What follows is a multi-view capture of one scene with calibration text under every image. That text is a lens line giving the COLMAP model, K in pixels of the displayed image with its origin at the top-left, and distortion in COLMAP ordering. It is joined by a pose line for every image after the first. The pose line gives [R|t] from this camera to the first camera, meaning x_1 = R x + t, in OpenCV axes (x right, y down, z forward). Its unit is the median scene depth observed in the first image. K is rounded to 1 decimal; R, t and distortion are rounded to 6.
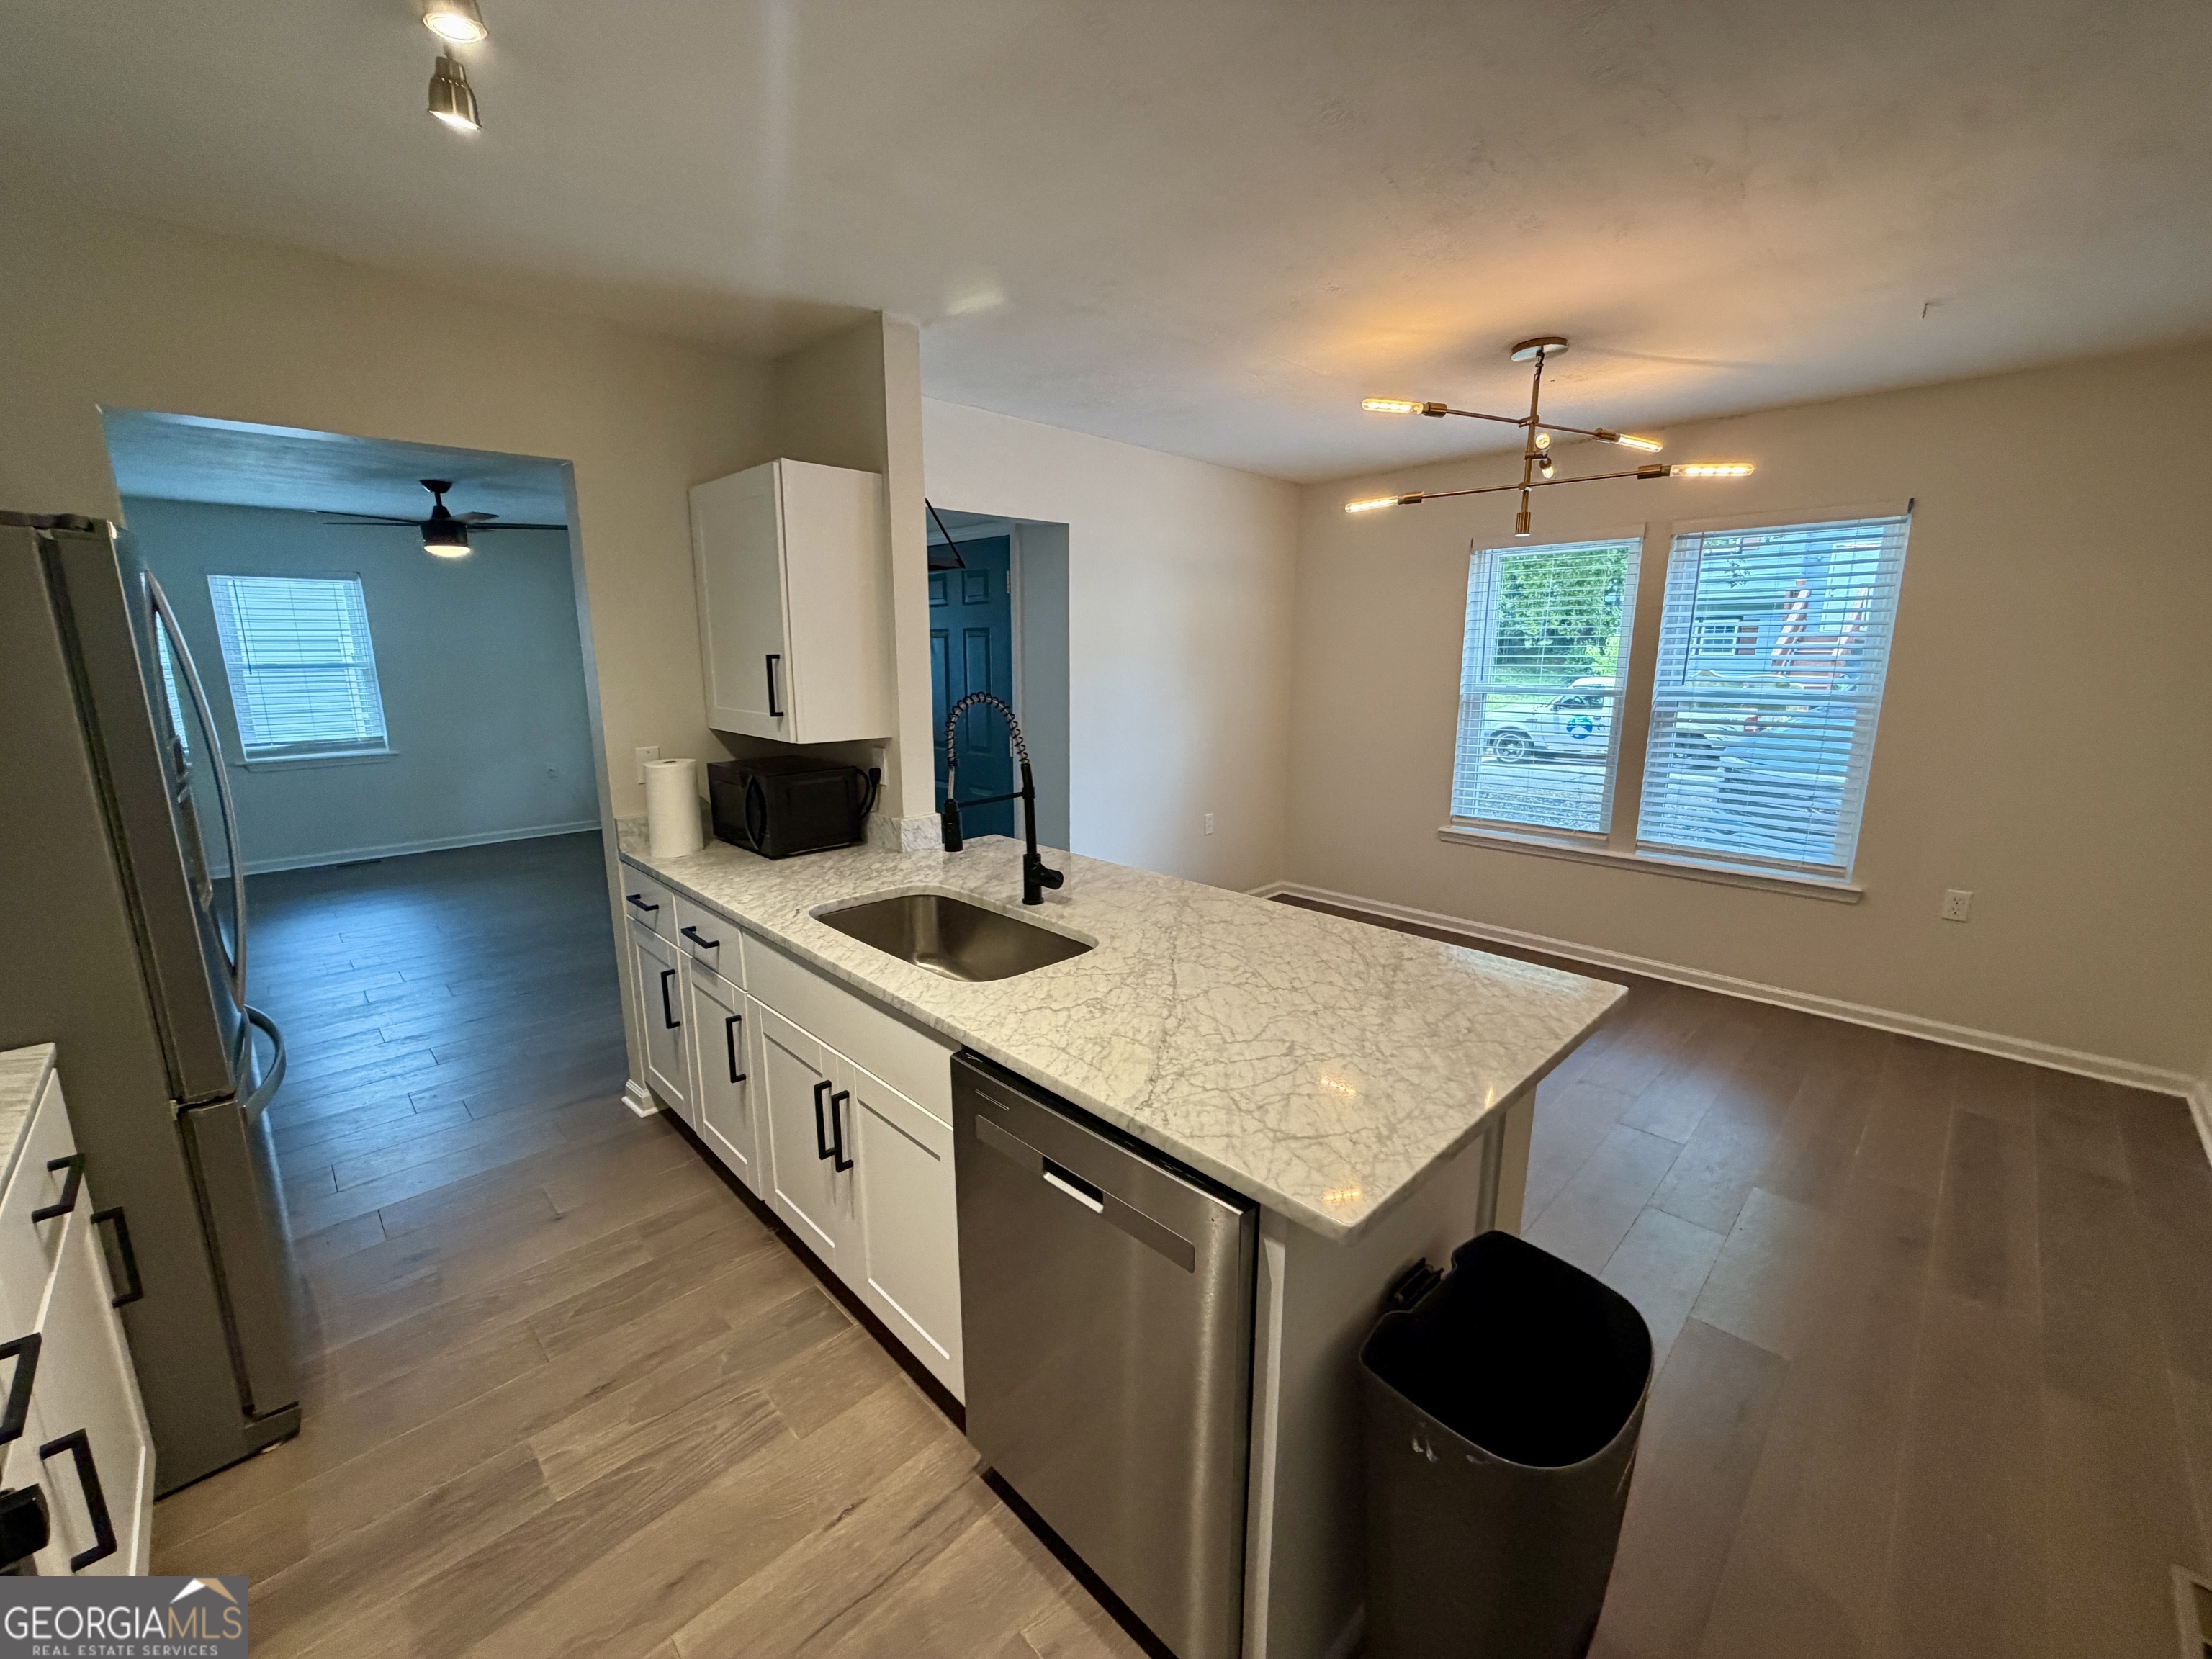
lens RADIAL K [[879.5, 0, 1103.4], [0, 879.5, 827.4], [0, 0, 1]] dist [0.000172, 0.000045]
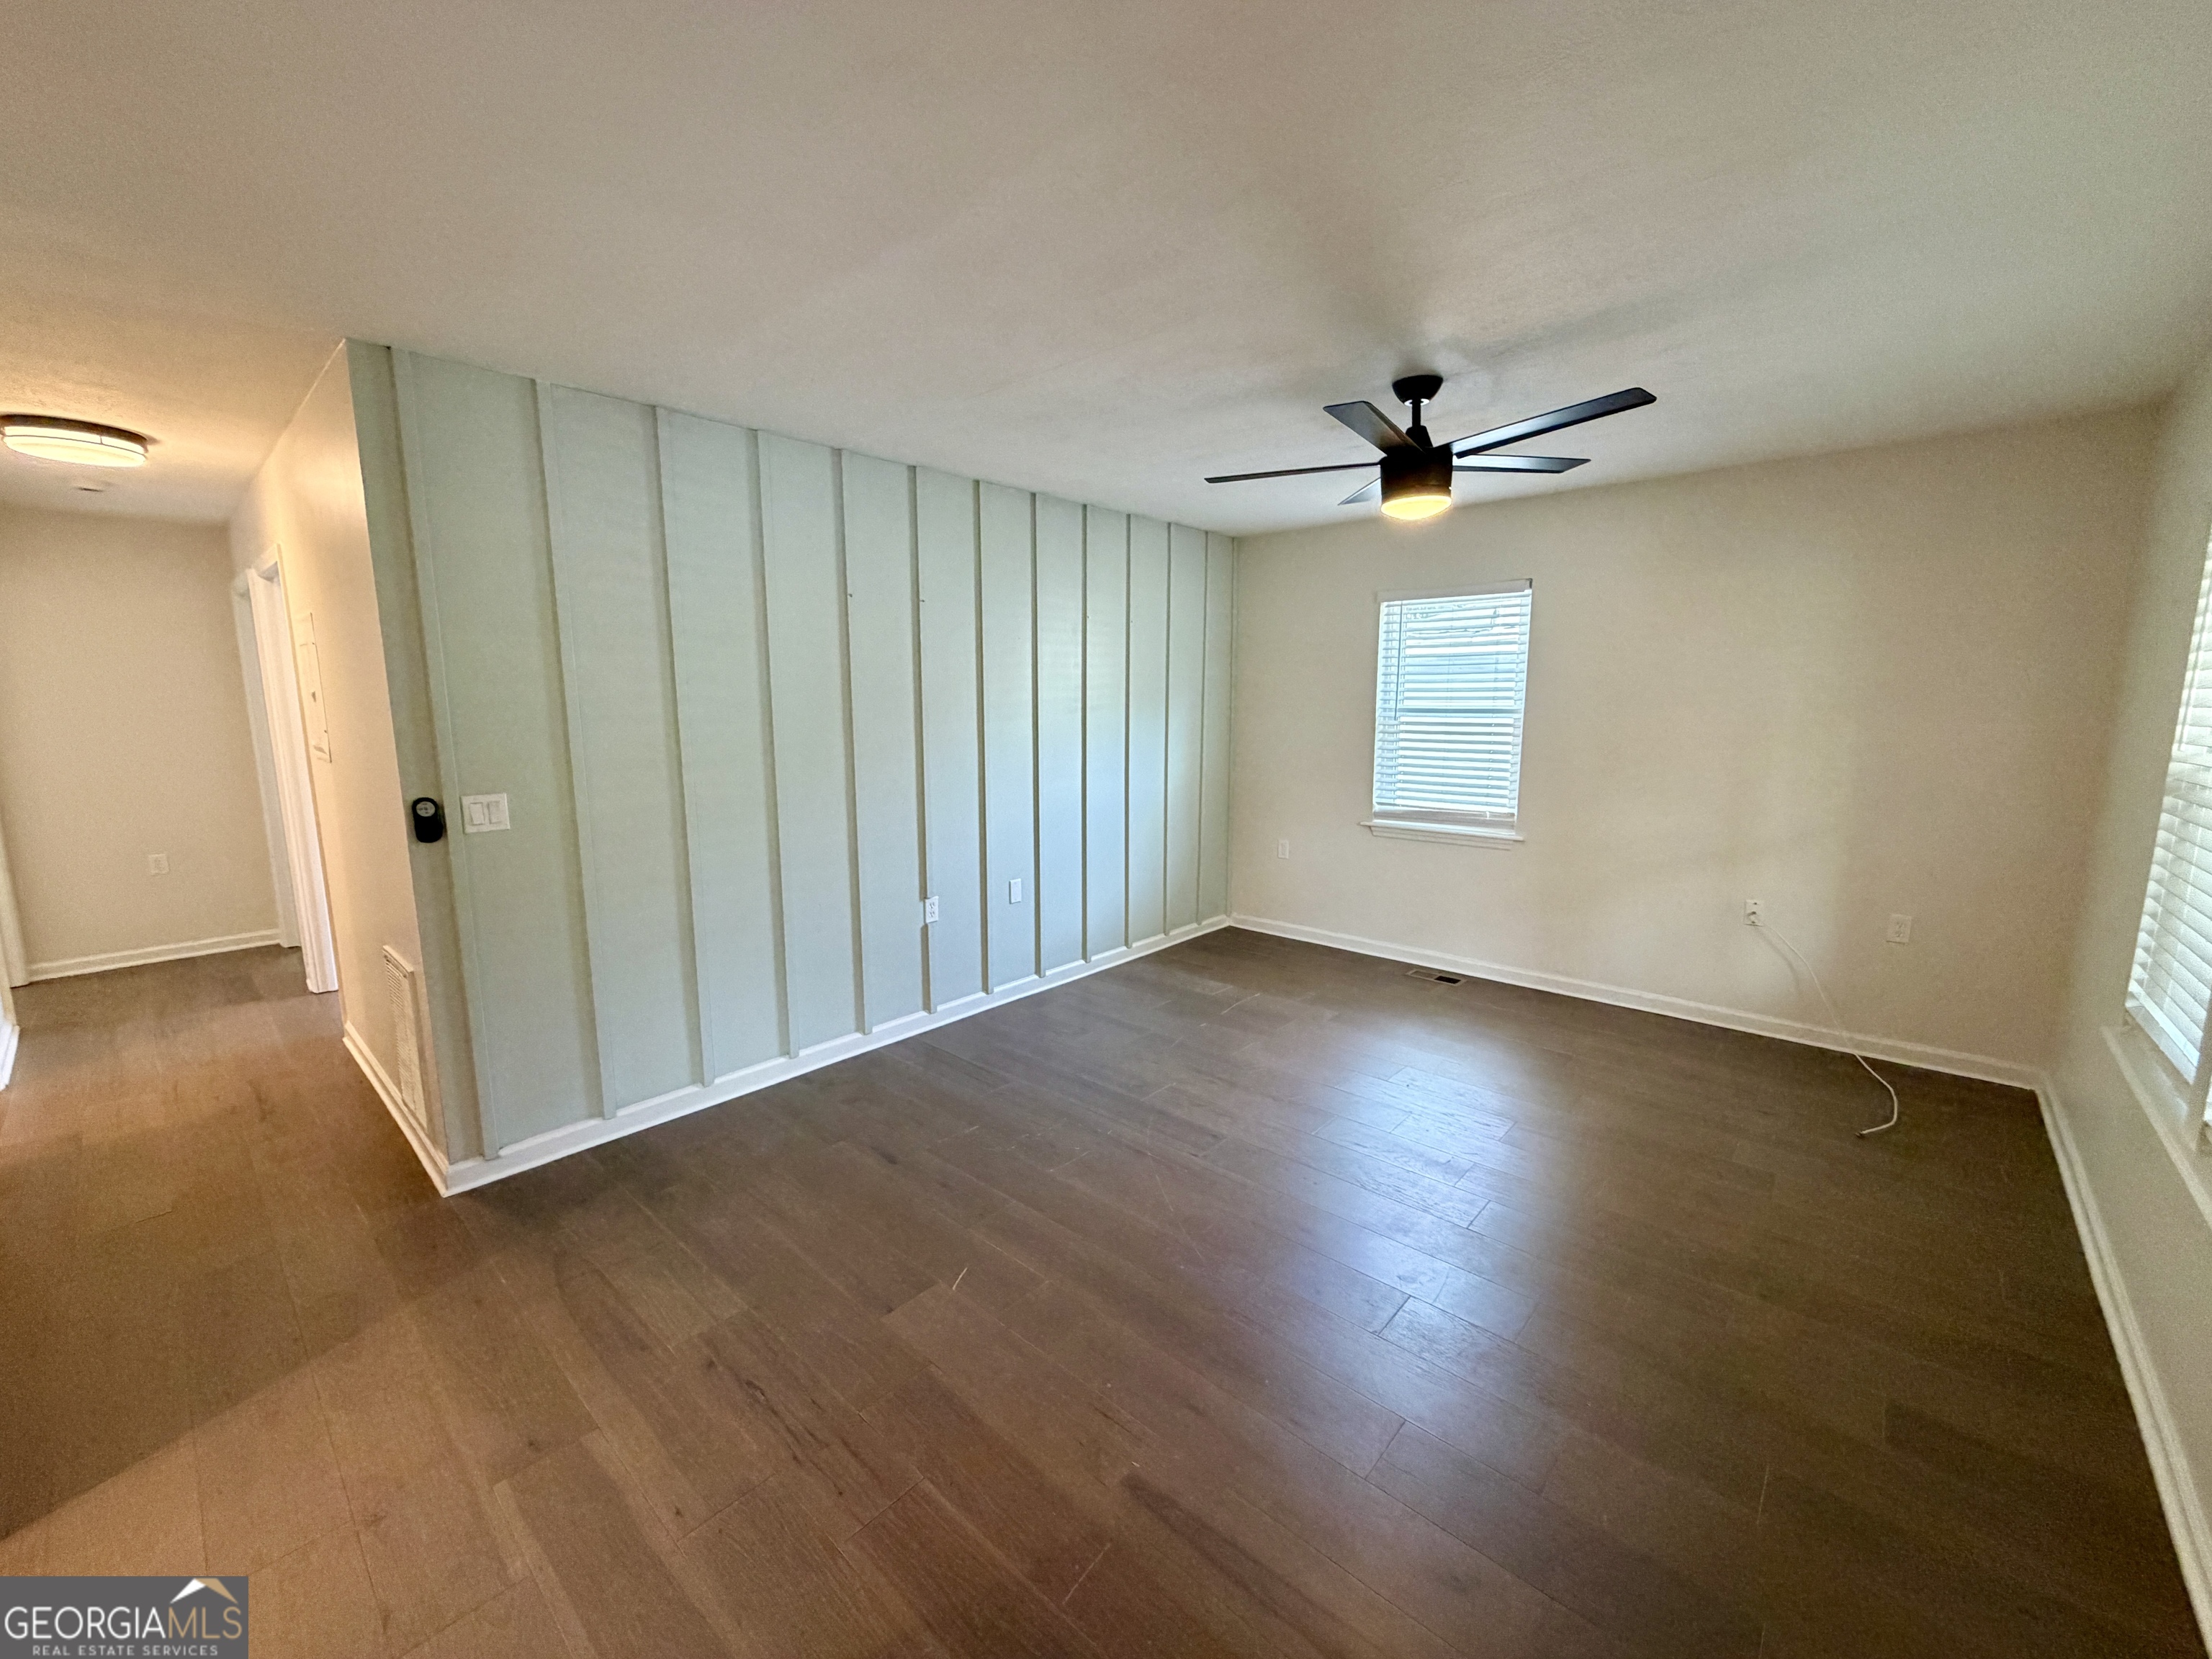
lens RADIAL K [[879.5, 0, 1103.4], [0, 879.5, 827.4], [0, 0, 1]] dist [0.000172, 0.000045]
pose [[0.057262, 0.161402, -0.985226, -0.196479], [-0.205282, 0.967662, 0.146594, -0.168196], [0.977026, 0.193855, 0.088543, 0.815041]]
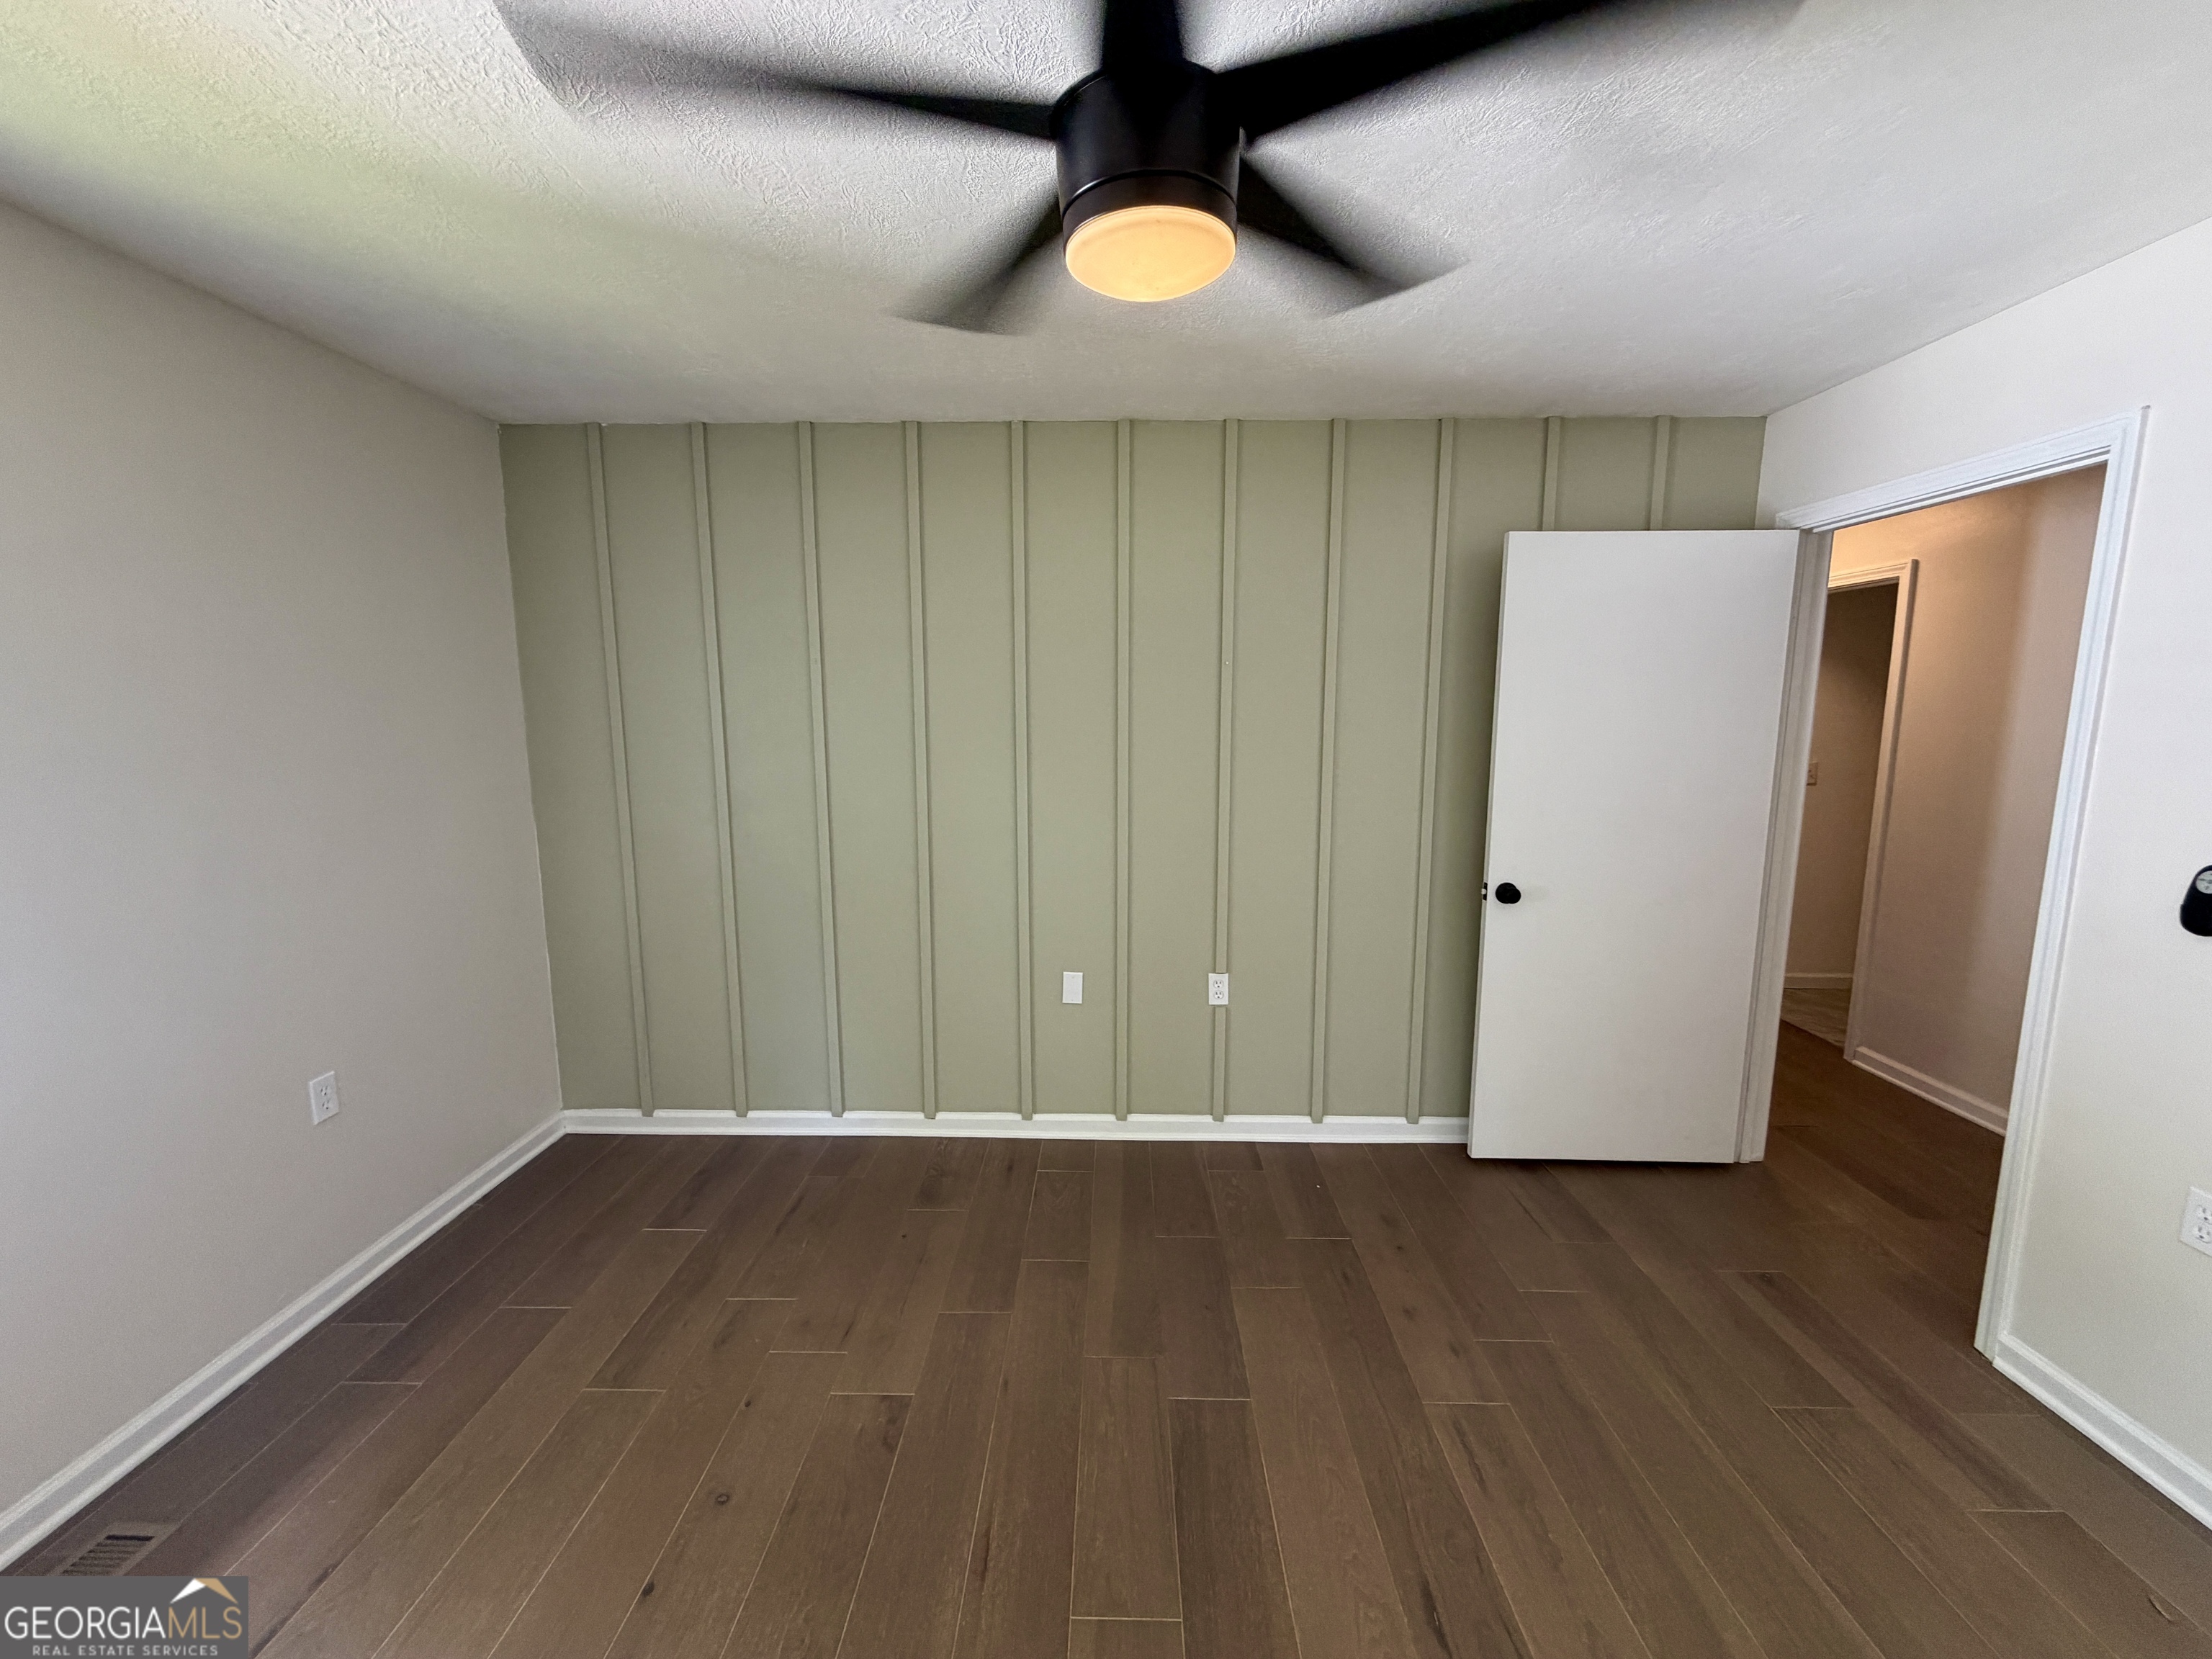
lens RADIAL K [[925.0, 0, 1100.2], [0, 925.0, 840.3], [0, 0, 1]] dist [0.000518, 0.000033]
pose [[-0.716877, 0.103374, -0.689494, -0.671528], [-0.137940, 0.948368, 0.285606, -0.261815], [0.683418, 0.299853, -0.665603, 1.285283]]
